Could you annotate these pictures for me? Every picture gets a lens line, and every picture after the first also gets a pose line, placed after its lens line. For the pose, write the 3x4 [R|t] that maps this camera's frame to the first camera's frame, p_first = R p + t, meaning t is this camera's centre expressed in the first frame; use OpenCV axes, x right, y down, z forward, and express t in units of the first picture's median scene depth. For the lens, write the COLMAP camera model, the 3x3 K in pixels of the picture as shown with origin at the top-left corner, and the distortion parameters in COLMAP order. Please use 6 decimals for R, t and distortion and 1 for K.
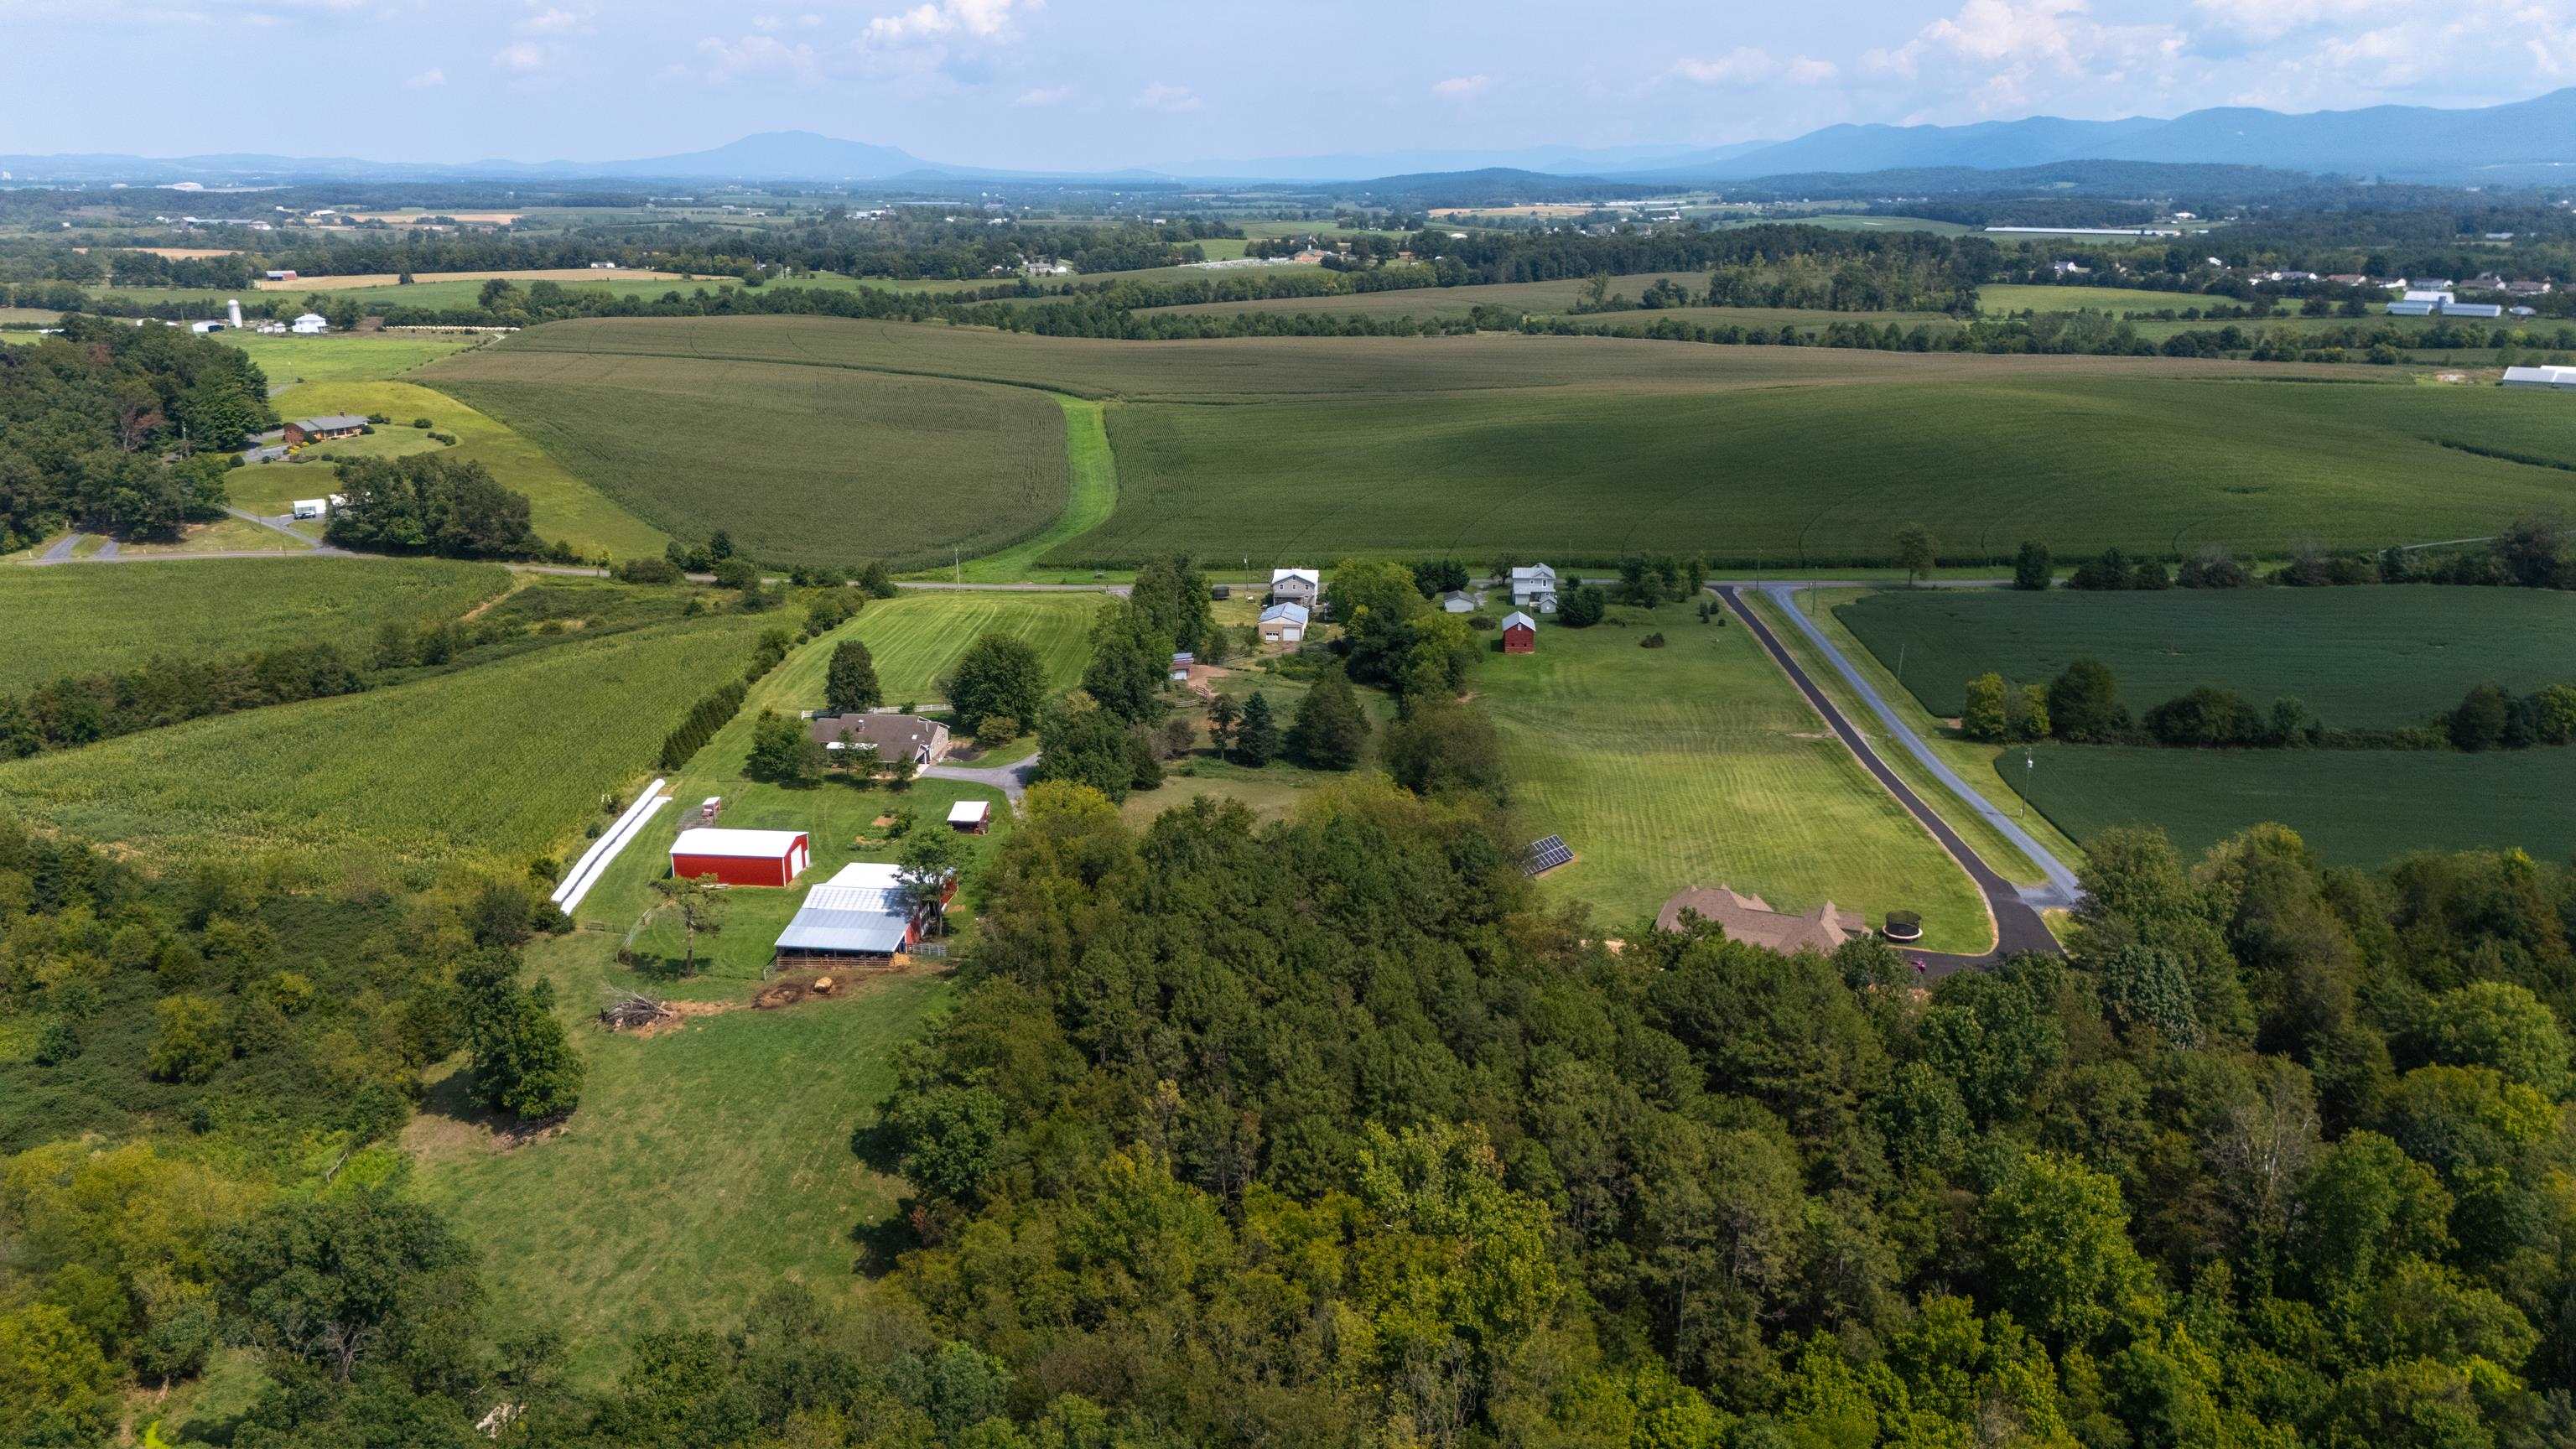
lens RADIAL K [[1908.2, 0, 1289.3], [0, 1908.2, 724.4], [0, 0, 1]] dist [0.072437, -0.077304]
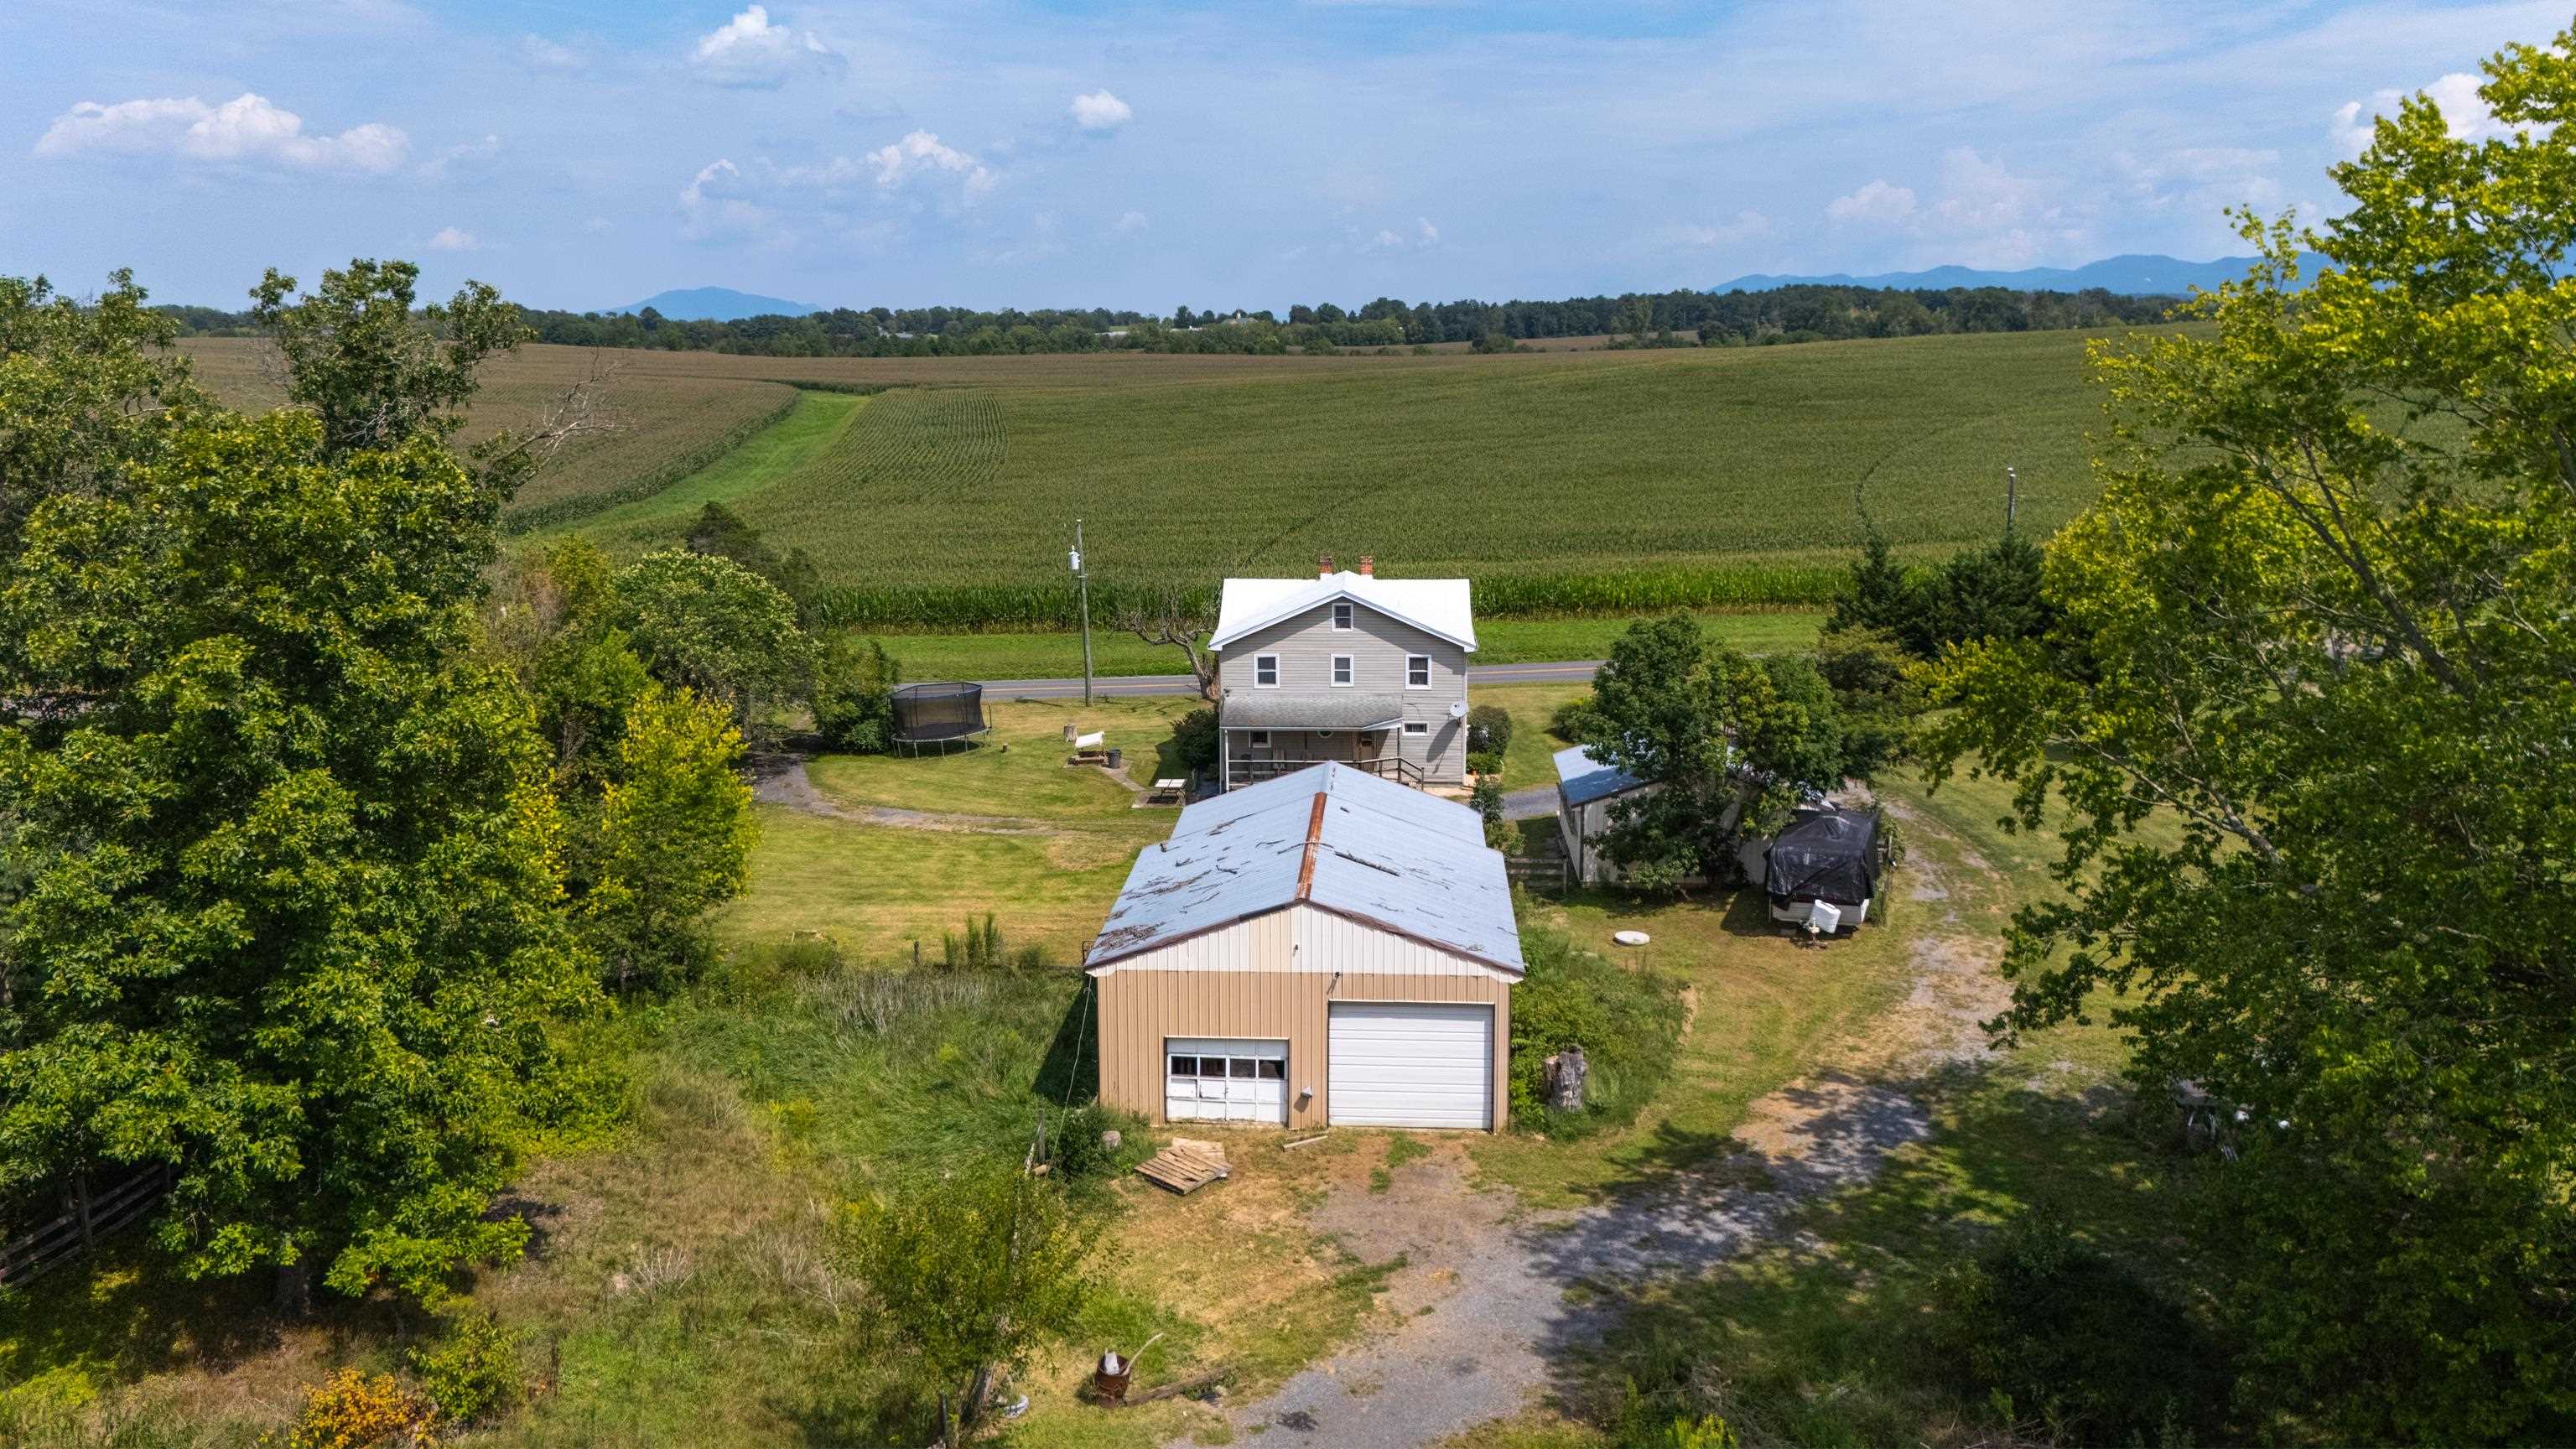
lens RADIAL K [[1908.2, 0, 1289.9], [0, 1908.2, 736.0], [0, 0, 1]] dist [0.072437, -0.077304]
pose [[0.999045, -0.017643, 0.039972, -0.008751], [0.020573, 0.997038, -0.074107, -0.054330], [-0.038546, 0.074858, 0.996449, 0.837451]]
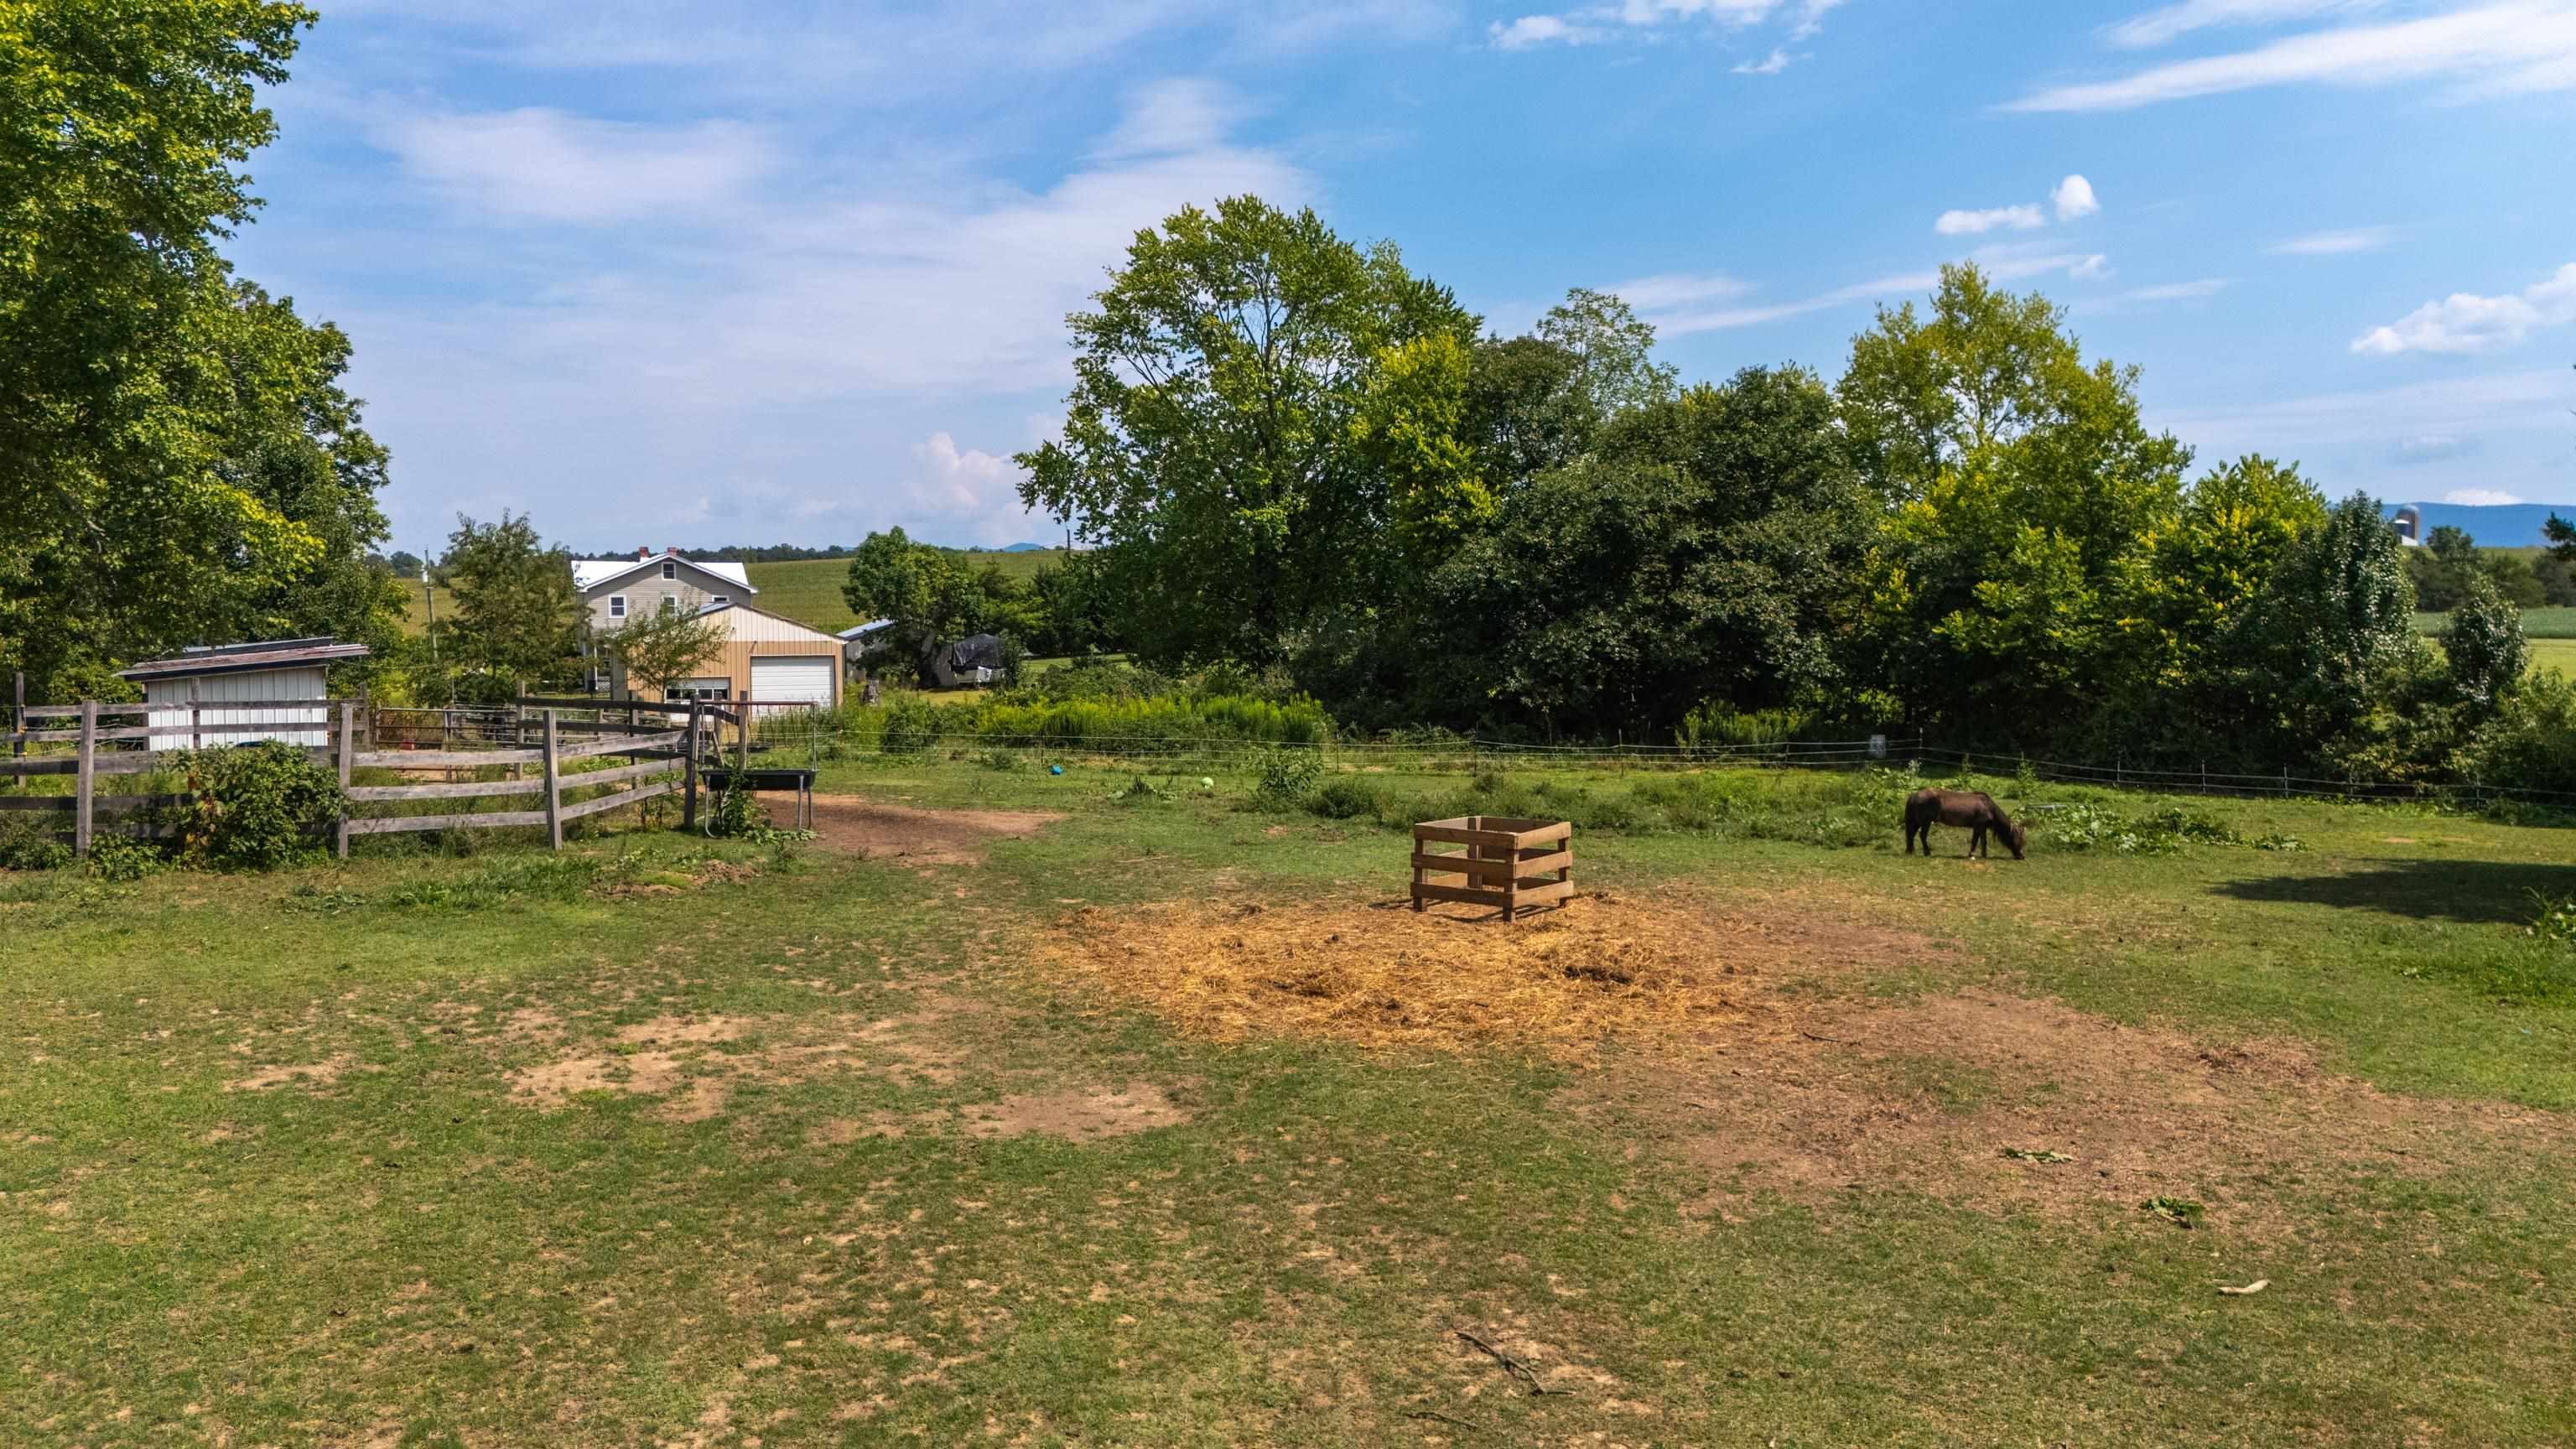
lens RADIAL K [[1908.2, 0, 1300.3], [0, 1908.2, 721.8], [0, 0, 1]] dist [0.072437, -0.077304]
pose [[0.874893, -0.028655, 0.483467, -0.050515], [0.131656, 0.974728, -0.180476, 0.003401], [-0.466078, 0.221548, 0.856556, 0.738948]]
